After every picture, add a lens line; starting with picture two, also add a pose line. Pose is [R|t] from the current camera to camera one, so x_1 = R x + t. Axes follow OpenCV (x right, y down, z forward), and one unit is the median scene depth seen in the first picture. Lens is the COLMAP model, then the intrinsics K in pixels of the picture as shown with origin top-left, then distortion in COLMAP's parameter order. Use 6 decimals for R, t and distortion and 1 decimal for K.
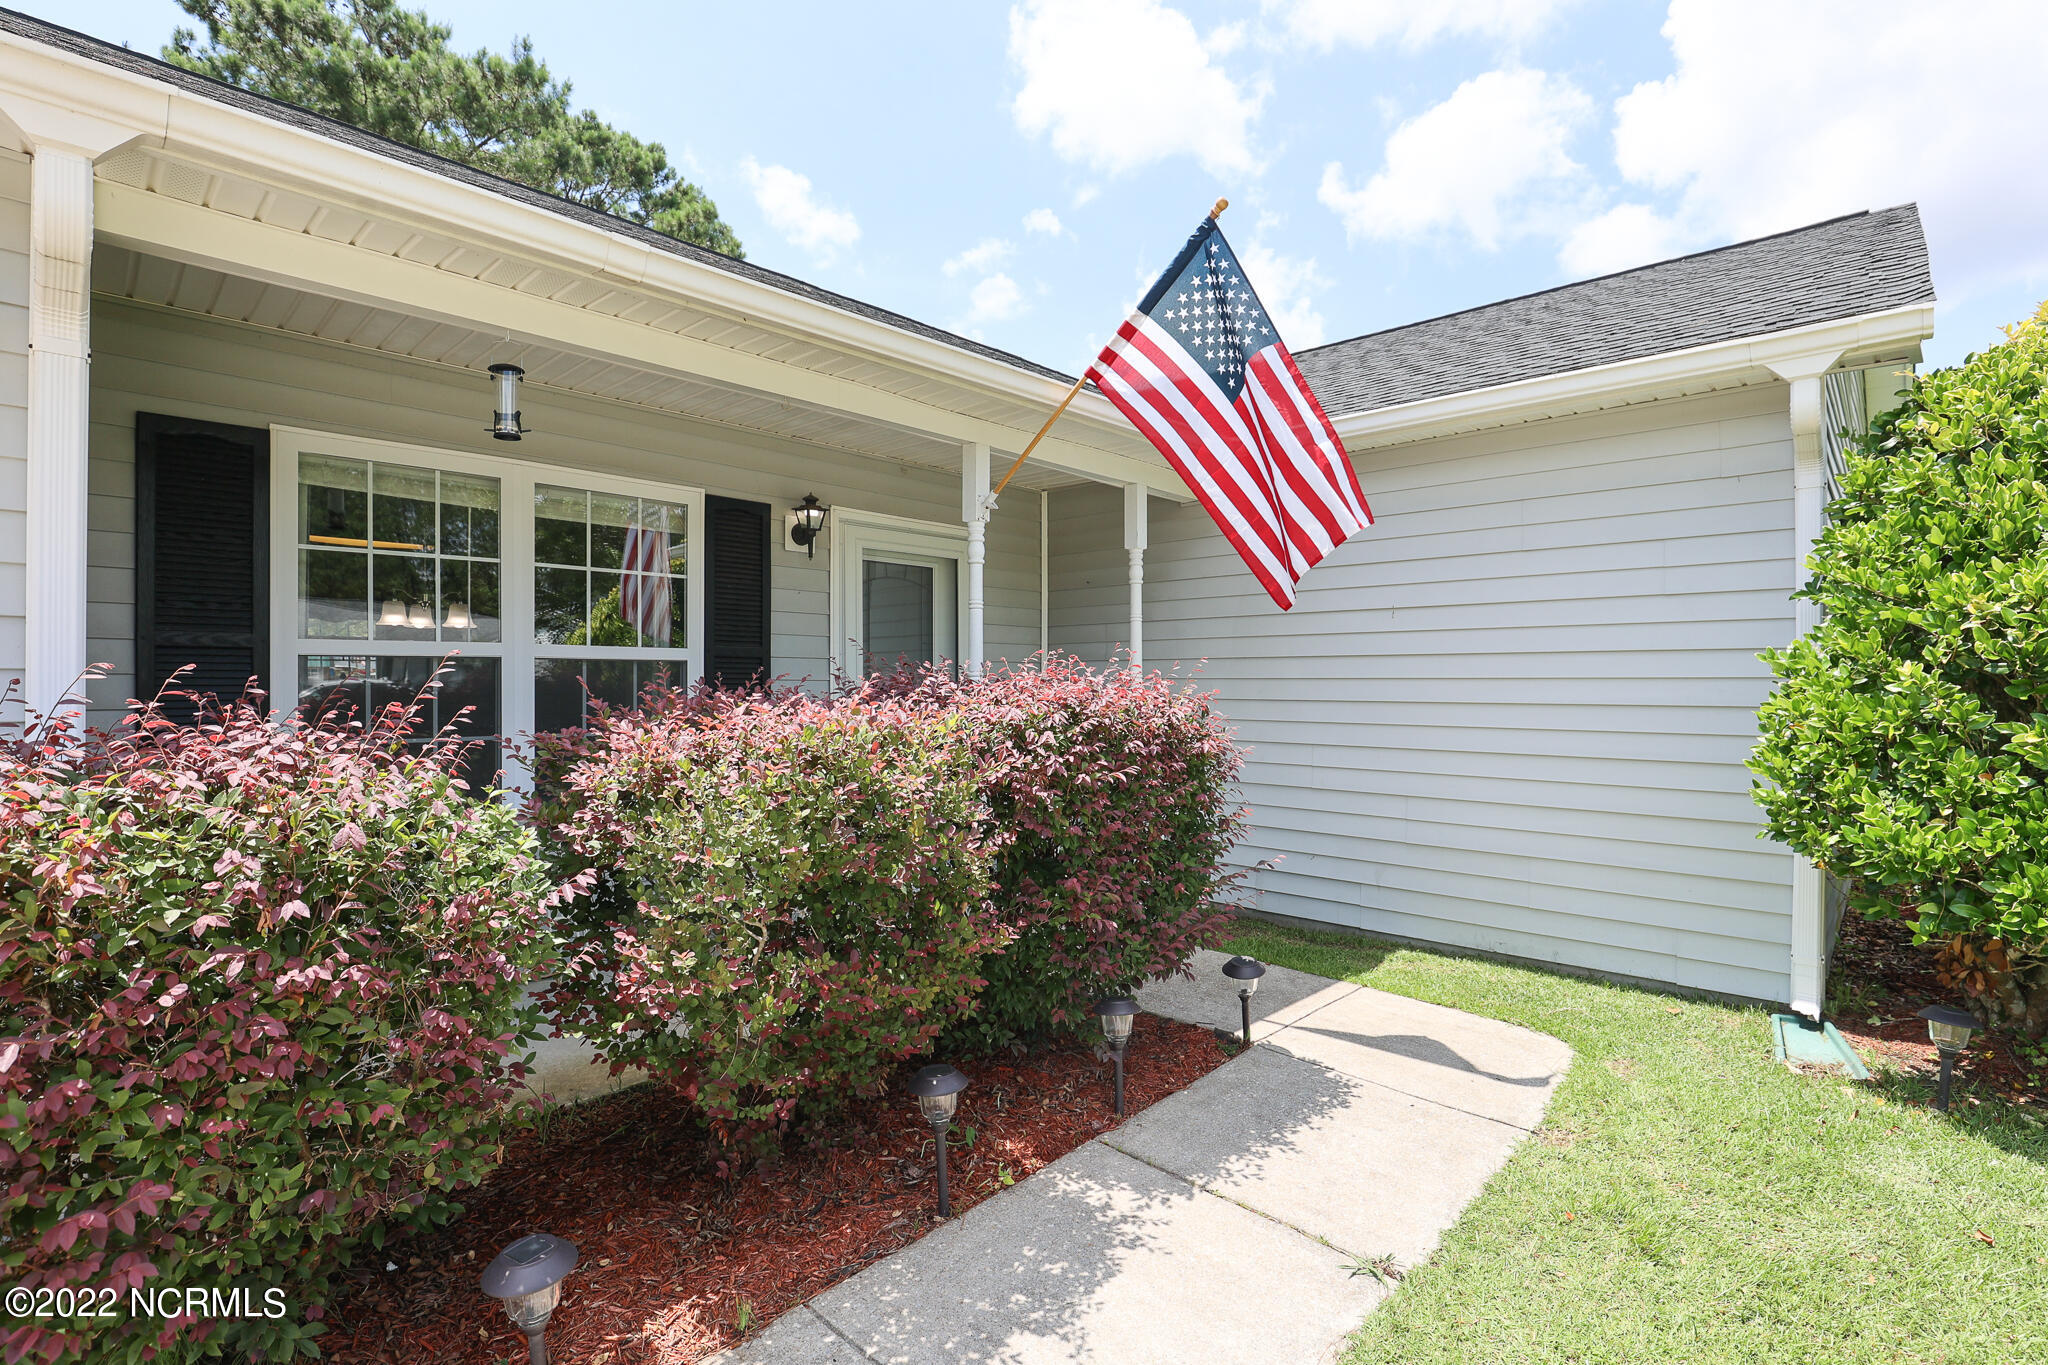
lens RADIAL K [[906.3, 0, 1024.0], [0, 906.3, 682.5], [0, 0, 1]] dist [-0.020357, 0.000053]
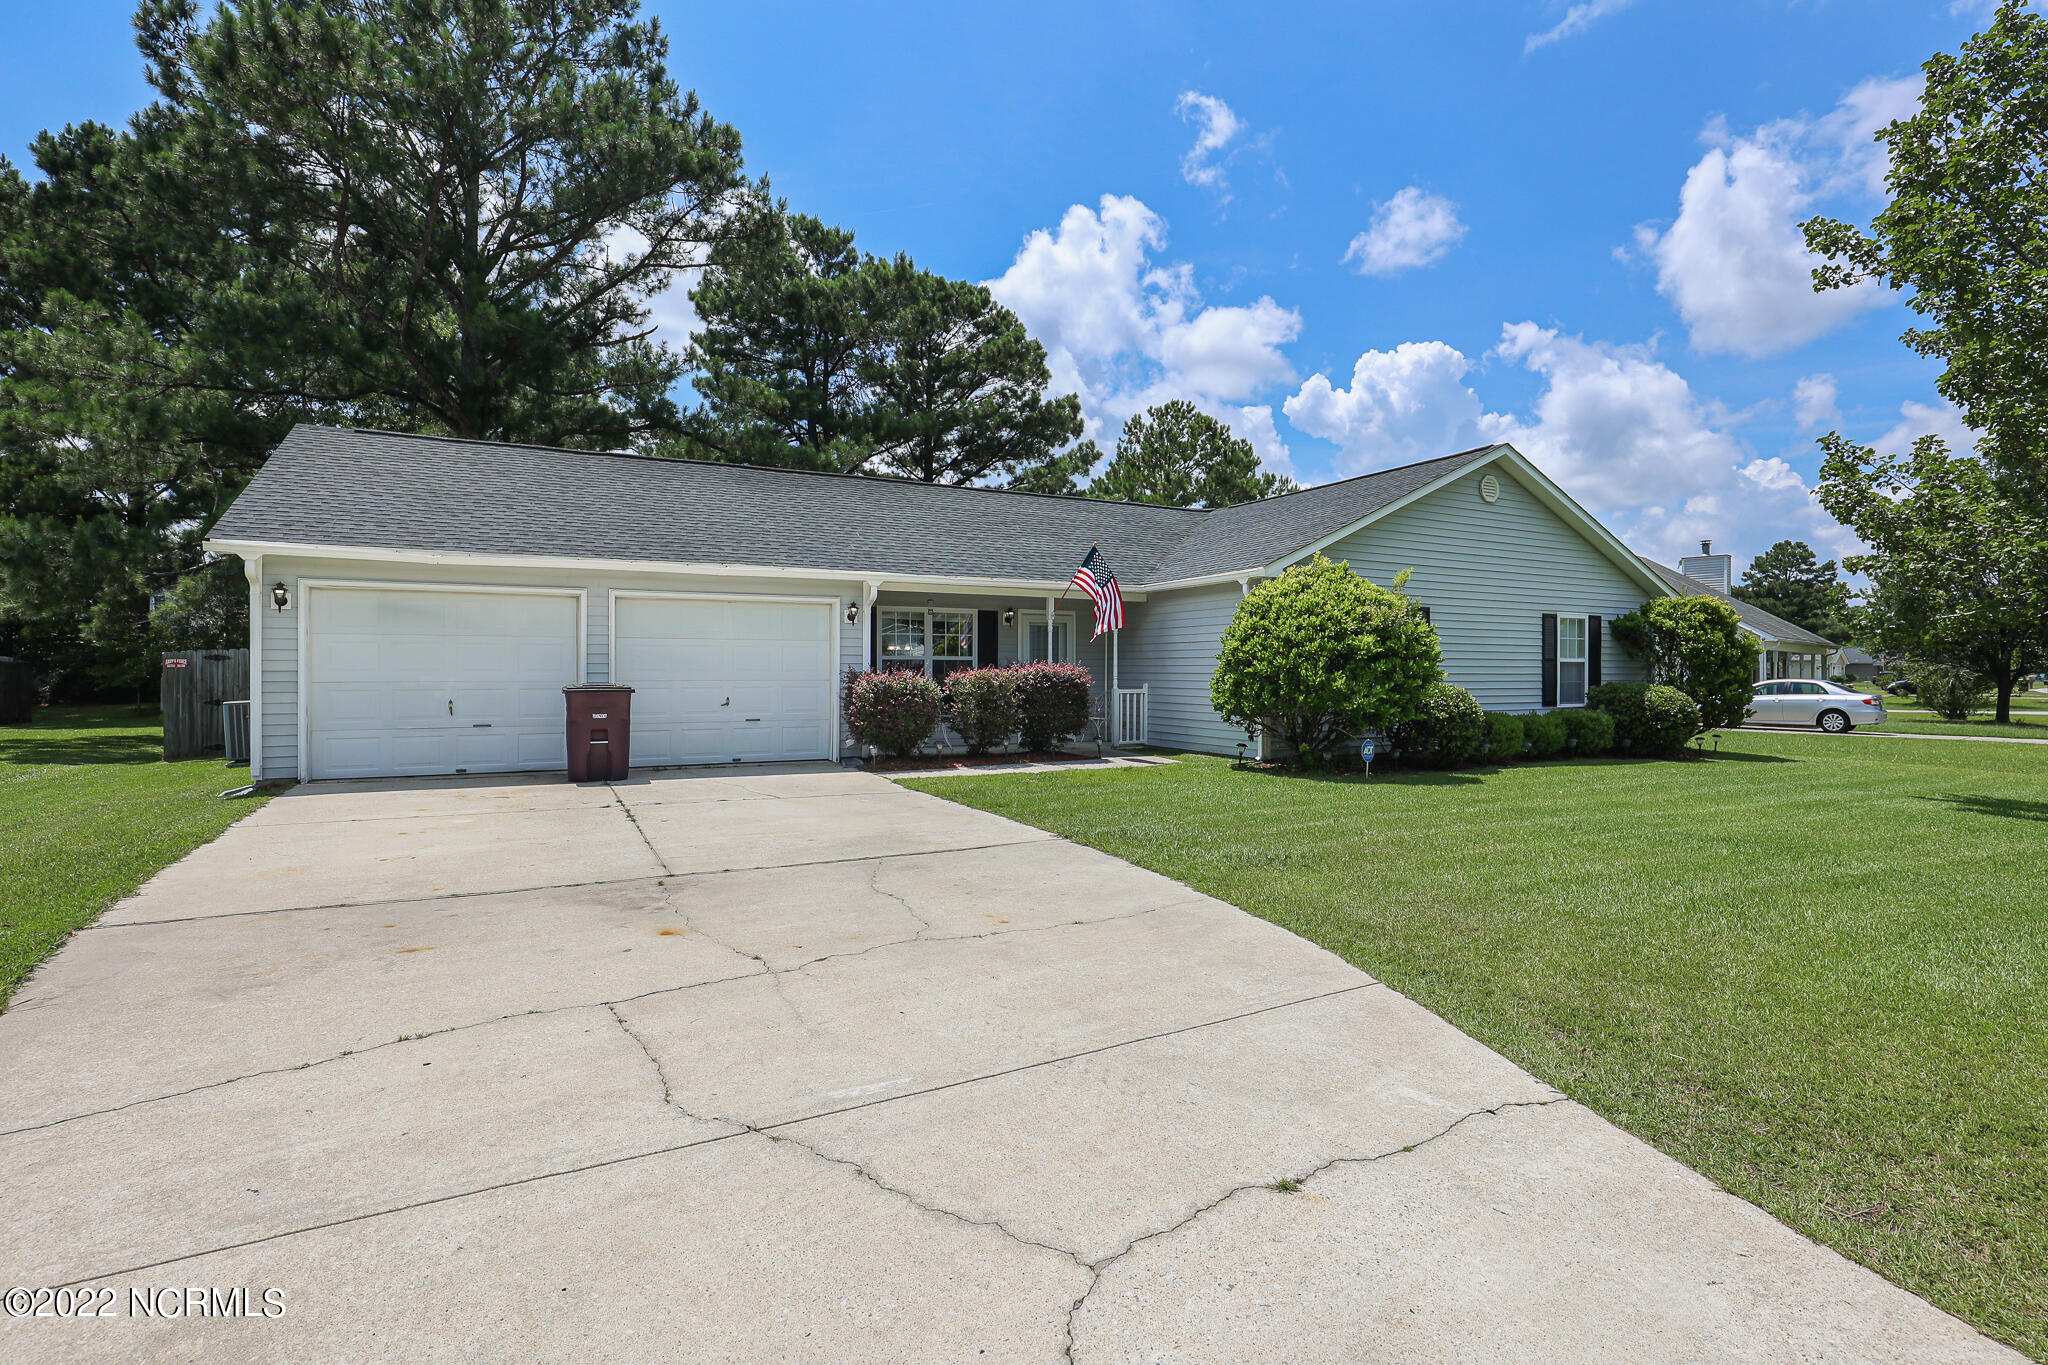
lens RADIAL K [[929.2, 0, 979.4], [0, 929.2, 682.6], [0, 0, 1]] dist [-0.020446, 0.000144]
pose [[0.919927, 0.006162, -0.392041, 0.892365], [-0.004919, 0.999979, 0.004174, 0.040405], [0.392059, -0.001911, 0.919938, -1.918369]]
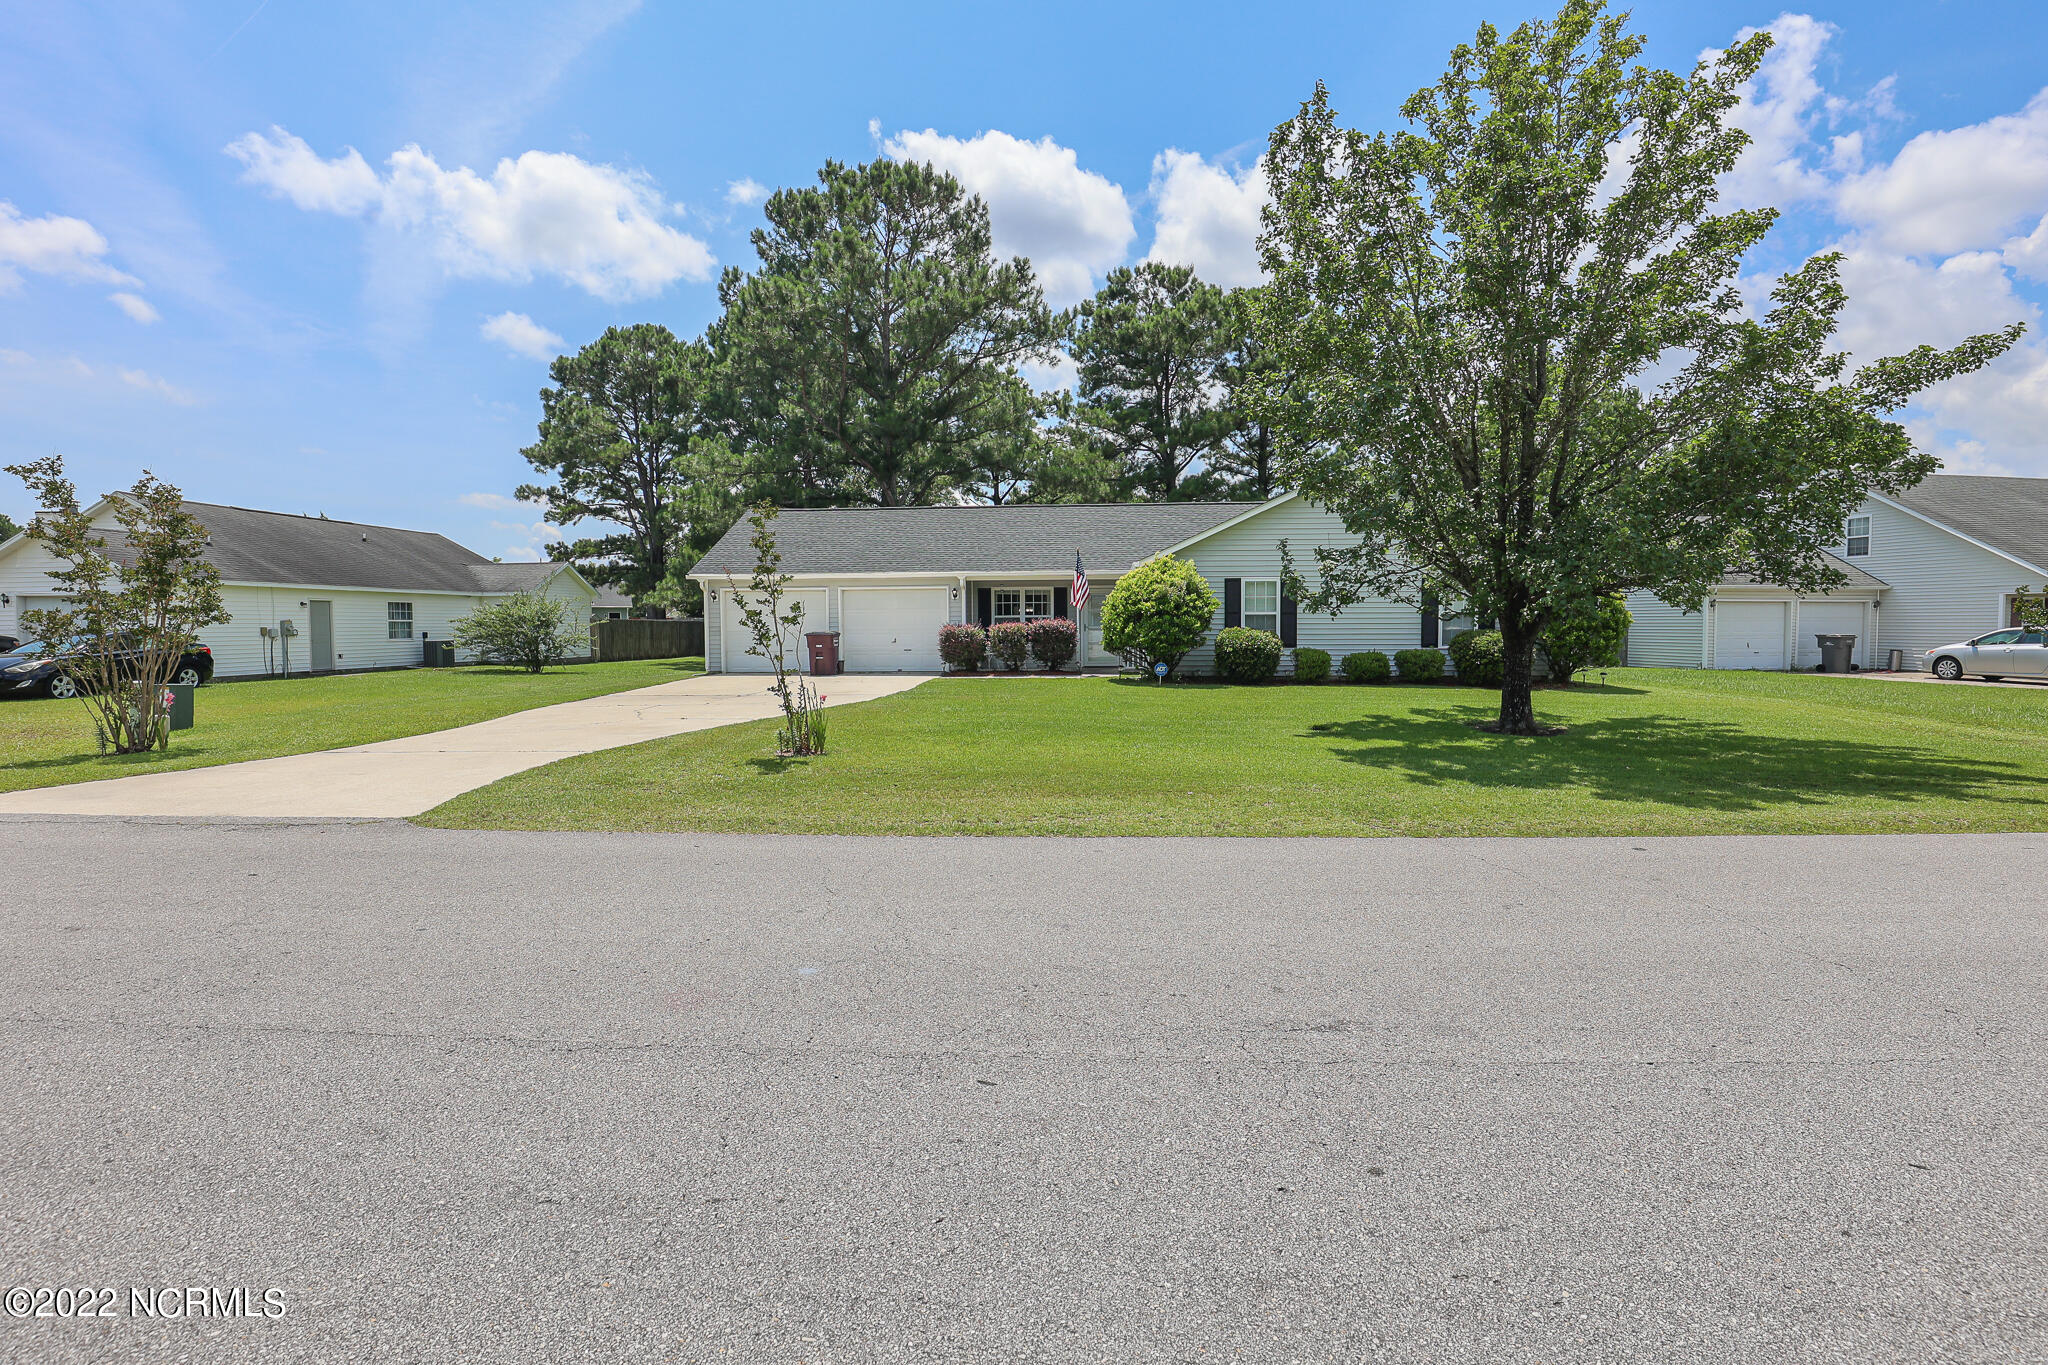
lens RADIAL K [[906.3, 0, 1024.0], [0, 906.3, 682.5], [0, 0, 1]] dist [-0.020357, 0.000053]
pose [[0.588447, 0.046738, -0.807184, 3.723916], [-0.001127, 0.998374, 0.056986, 0.054264], [0.808535, -0.032624, 0.587543, -2.204266]]
